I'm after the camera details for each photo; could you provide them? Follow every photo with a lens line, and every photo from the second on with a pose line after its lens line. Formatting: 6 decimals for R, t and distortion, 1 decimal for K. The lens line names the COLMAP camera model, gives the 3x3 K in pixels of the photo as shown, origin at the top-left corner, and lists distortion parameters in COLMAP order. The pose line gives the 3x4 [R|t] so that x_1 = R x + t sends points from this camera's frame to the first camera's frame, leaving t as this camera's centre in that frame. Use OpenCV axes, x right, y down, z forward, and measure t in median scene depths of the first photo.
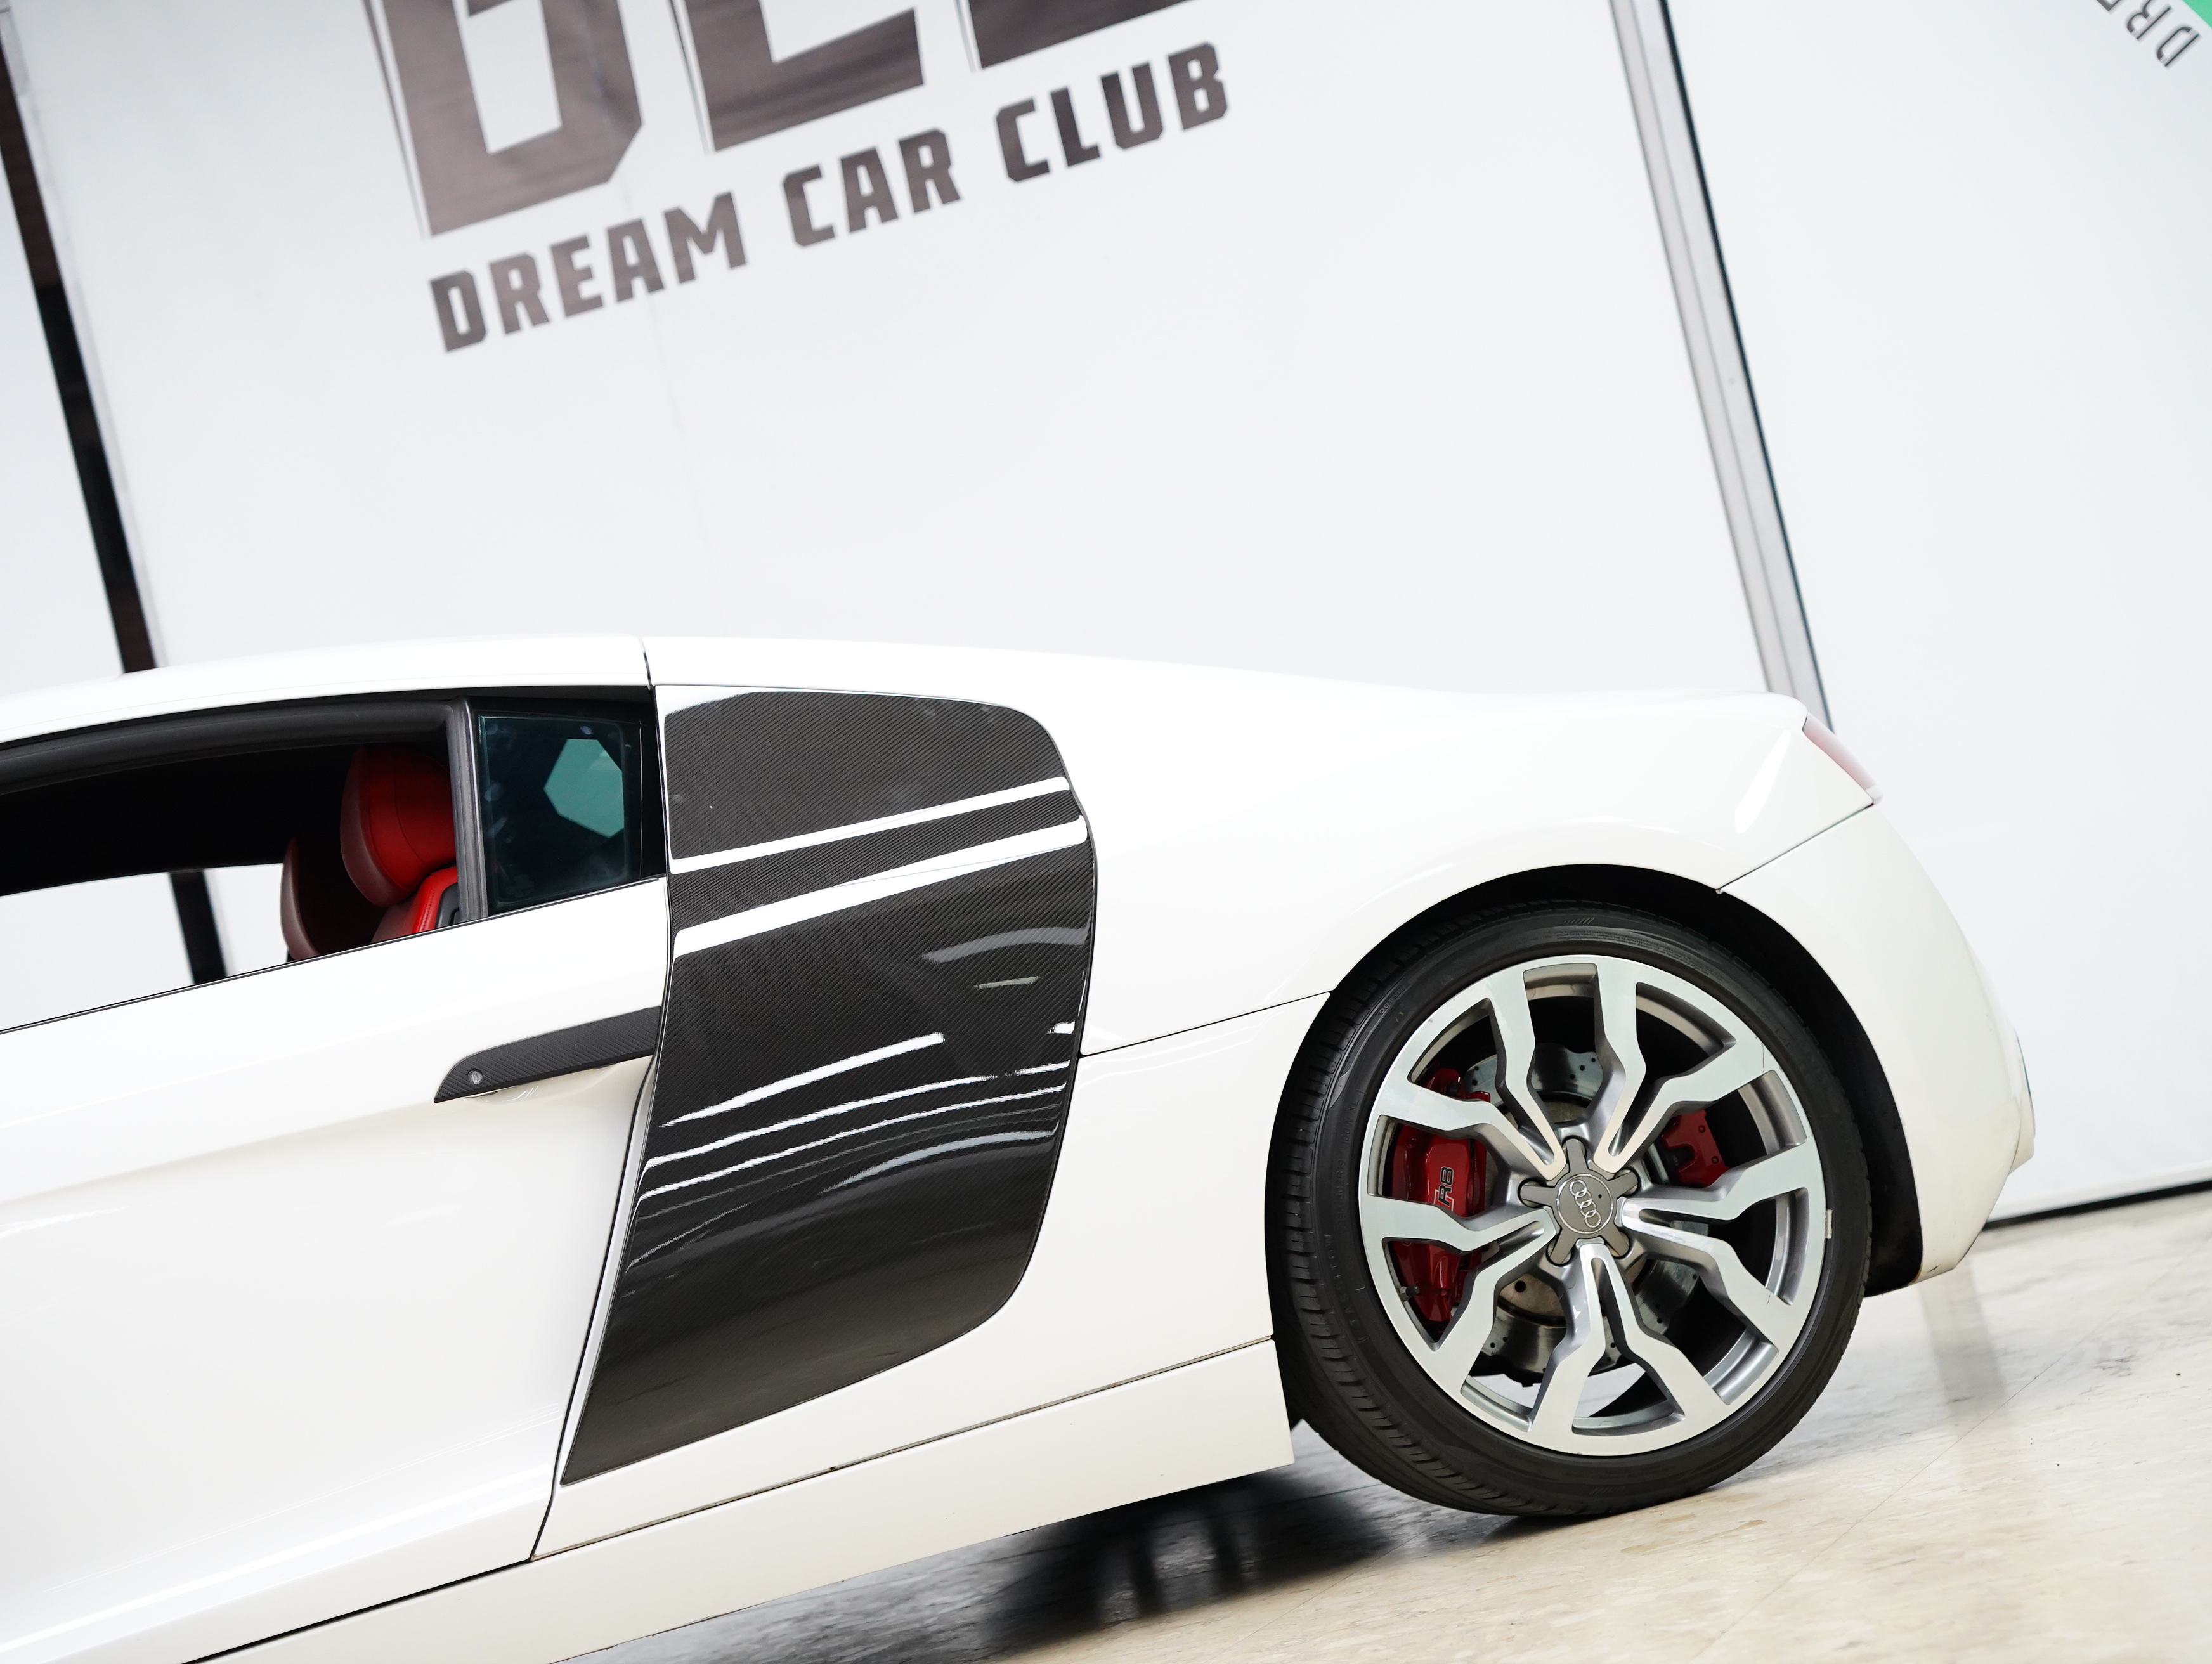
lens RADIAL K [[4753.3, 0, 1106.0], [0, 4753.3, 832.0], [0, 0, 1]] dist [0.355715, 2.035298]
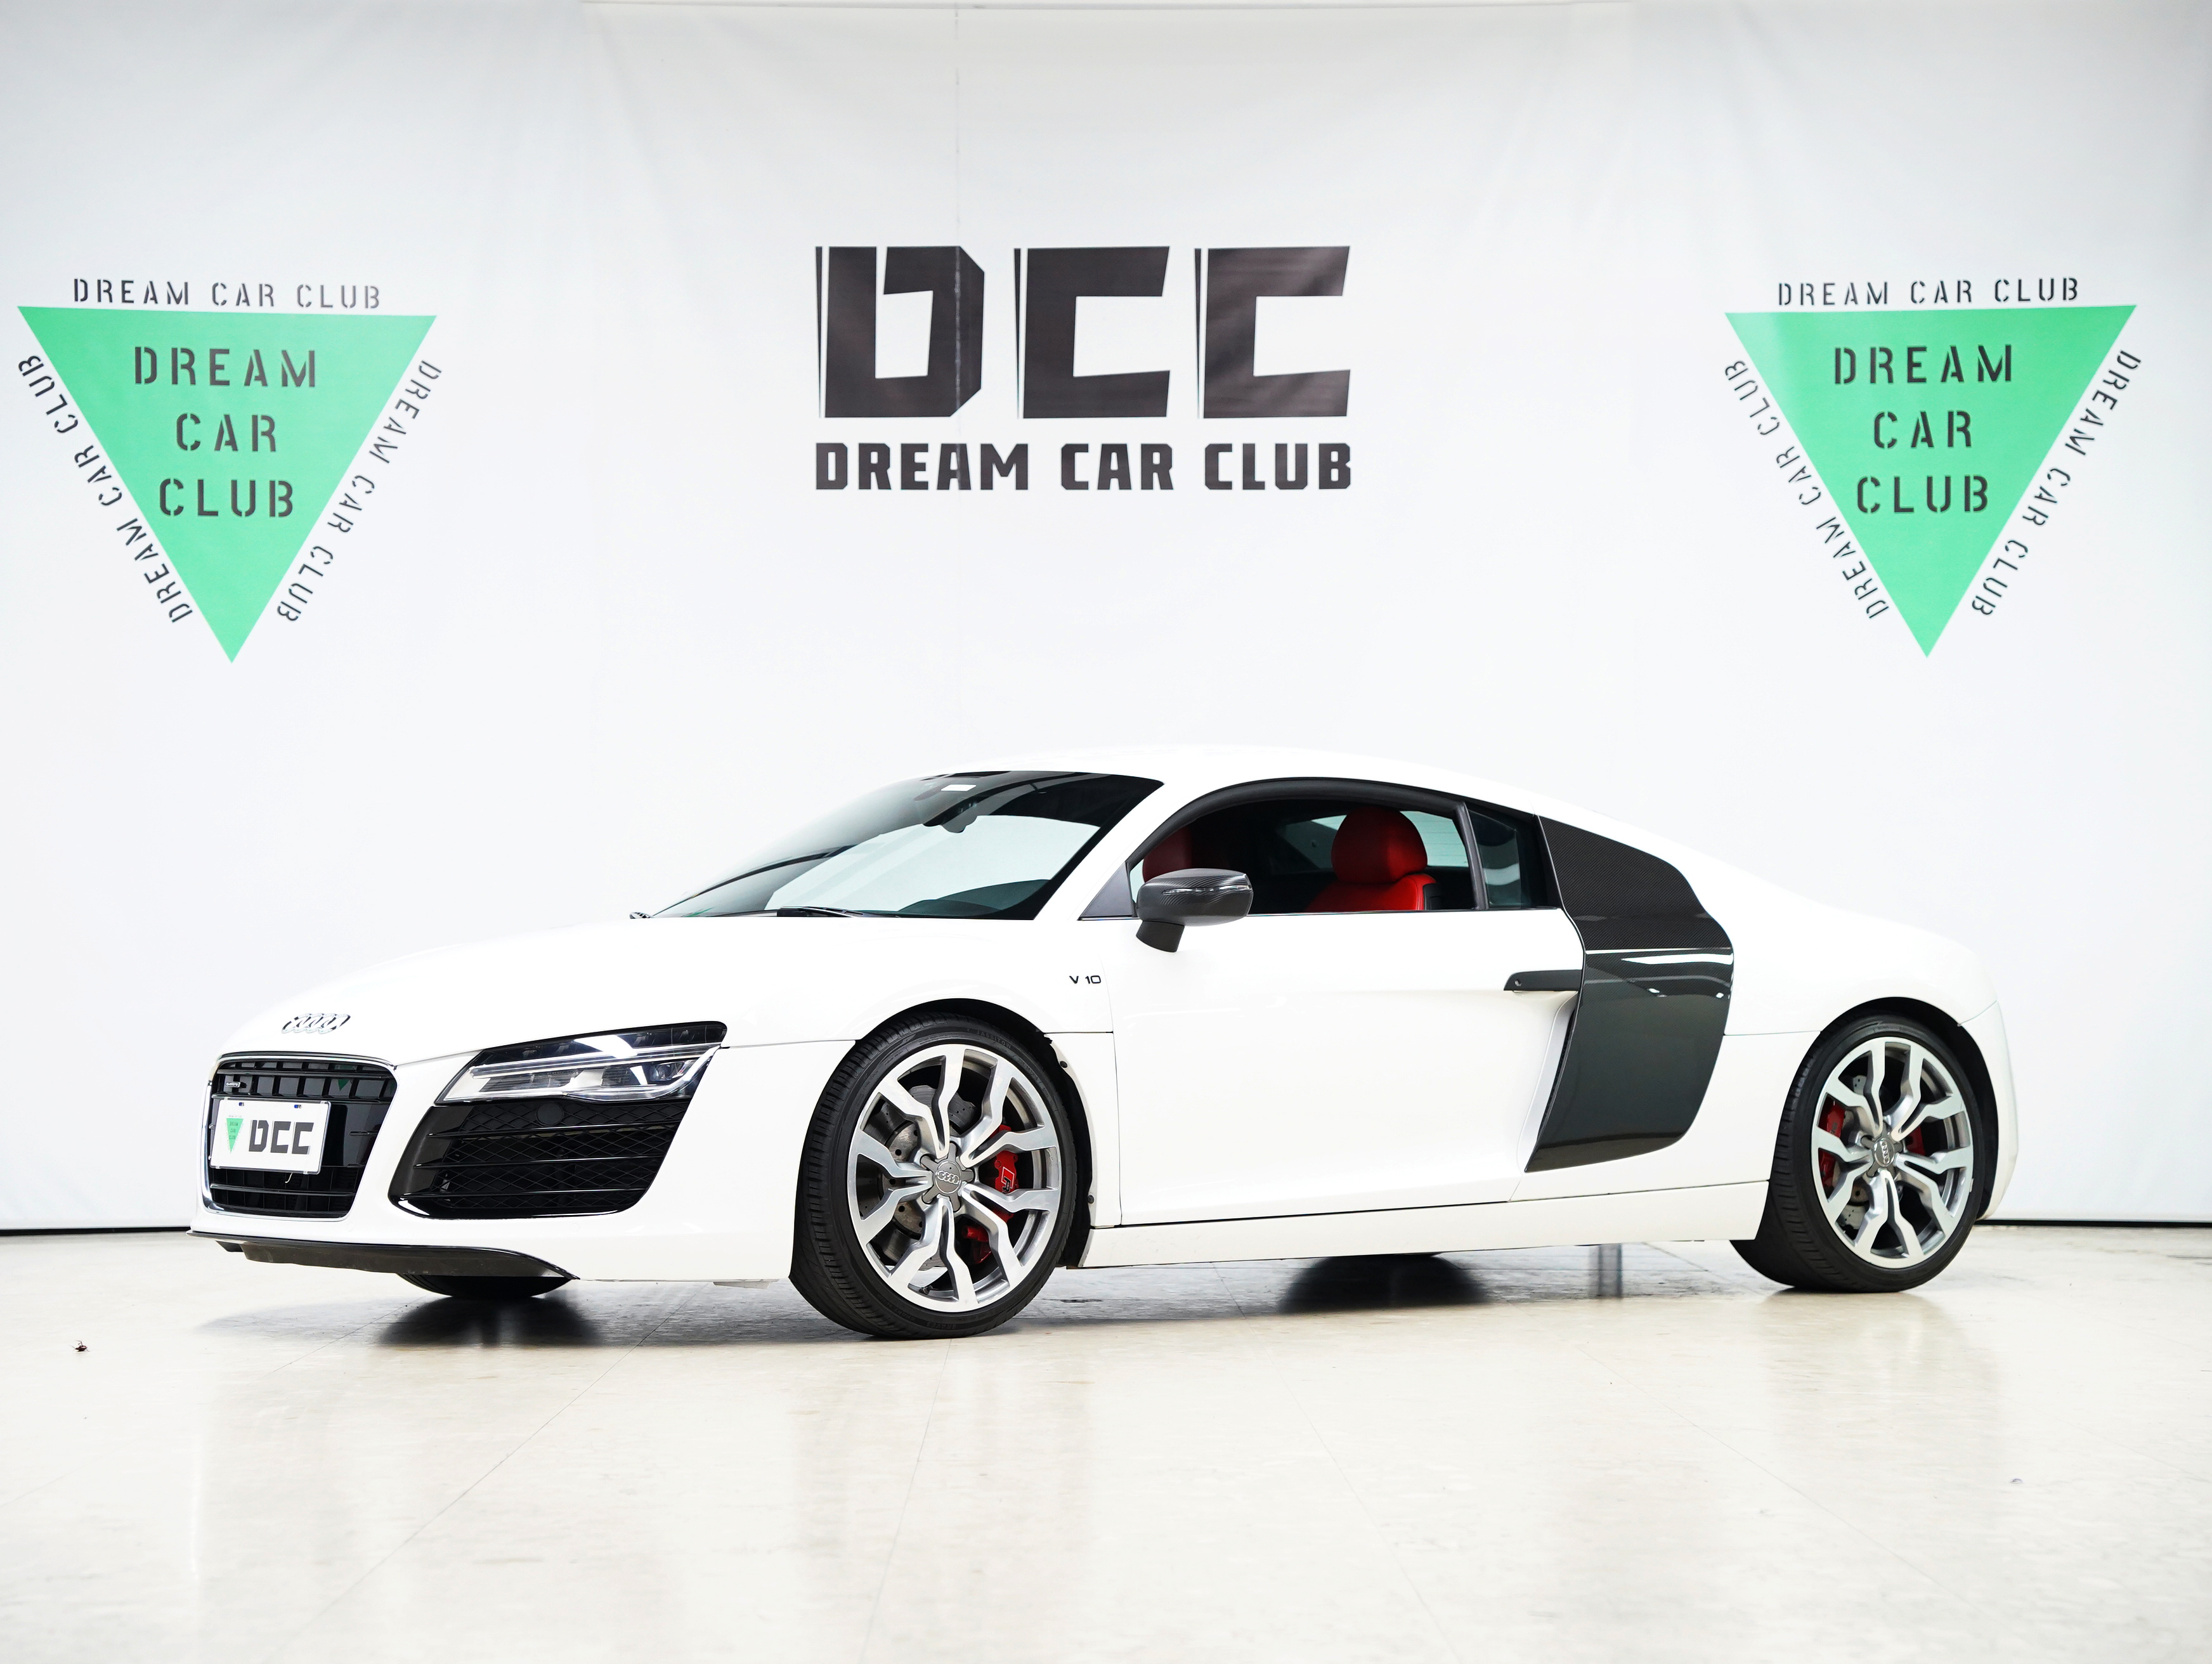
lens RADIAL K [[4753.3, 0, 1106.0], [0, 4753.3, 832.0], [0, 0, 1]] dist [0.355715, 2.035298]
pose [[0.910322, 0.235042, 0.340690, -0.991864], [-0.228572, 0.971699, -0.059632, 0.146696], [-0.345064, -0.023588, 0.938283, -0.916036]]
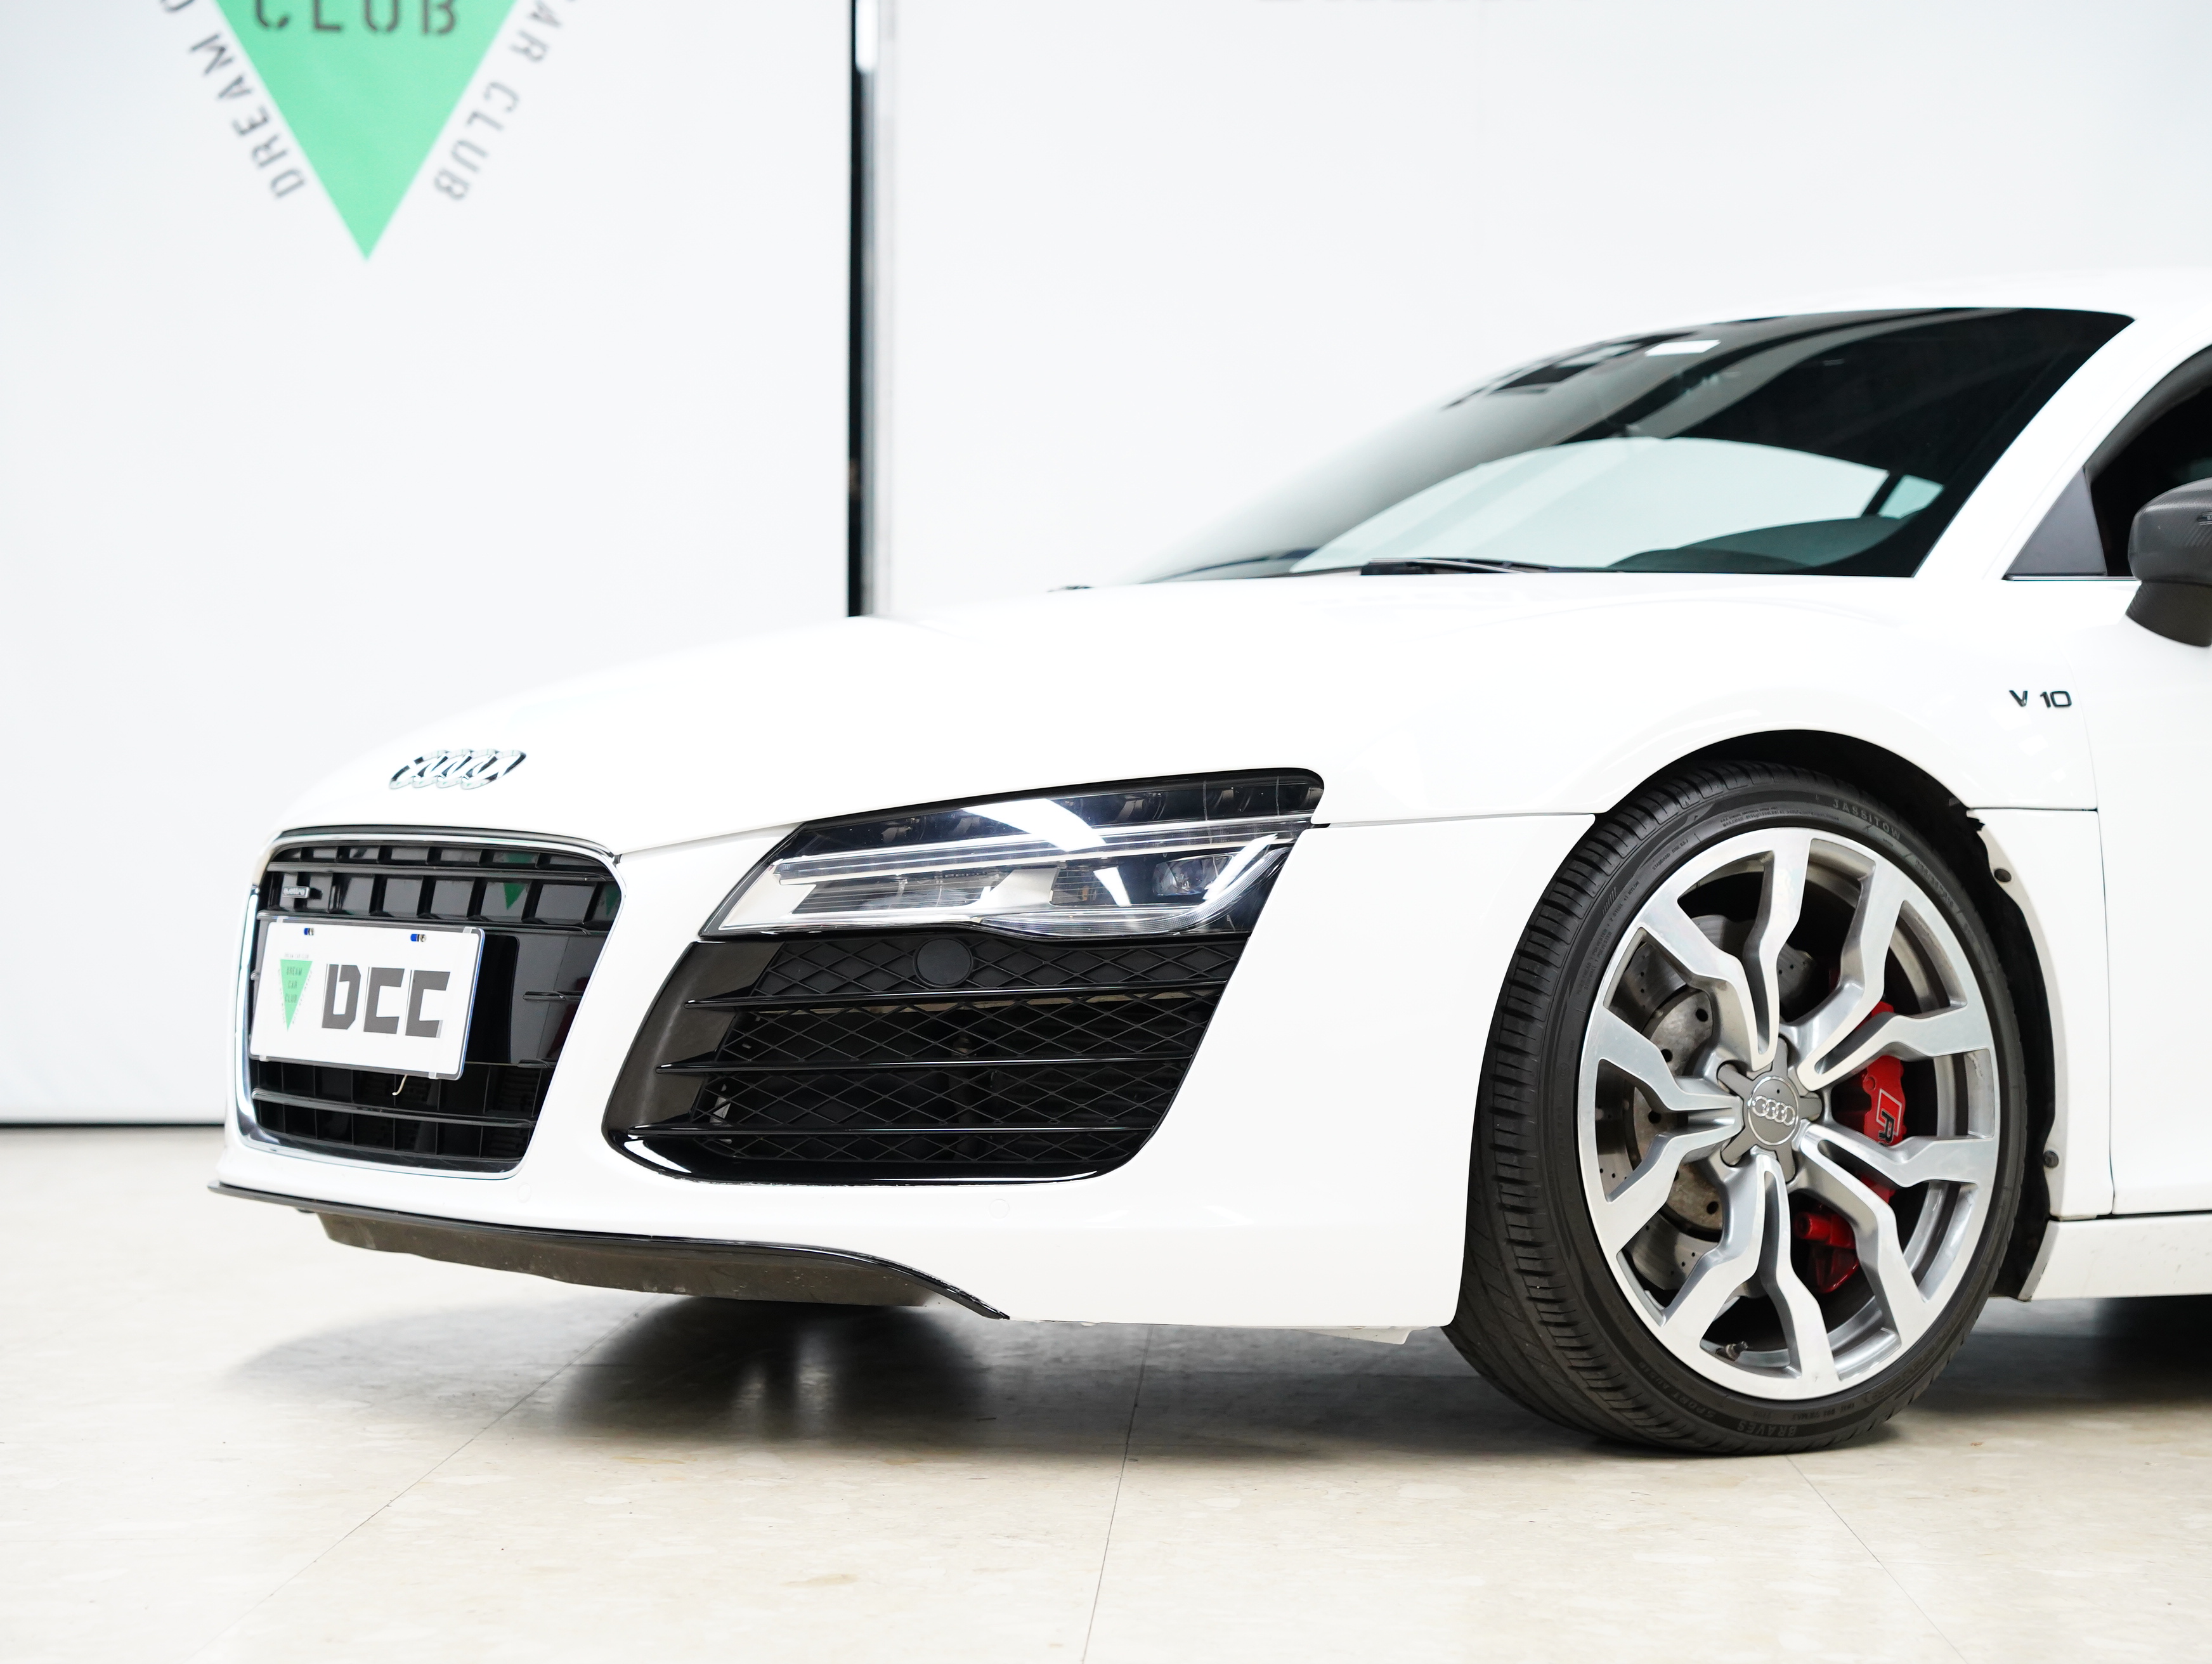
lens RADIAL K [[4753.3, 0, 1106.0], [0, 4753.3, 832.0], [0, 0, 1]] dist [0.355715, 2.035298]
pose [[0.922085, 0.234020, 0.308210, -0.779481], [-0.239808, 0.970624, -0.019538, 0.177680], [-0.303729, -0.055896, 0.951118, 0.045652]]
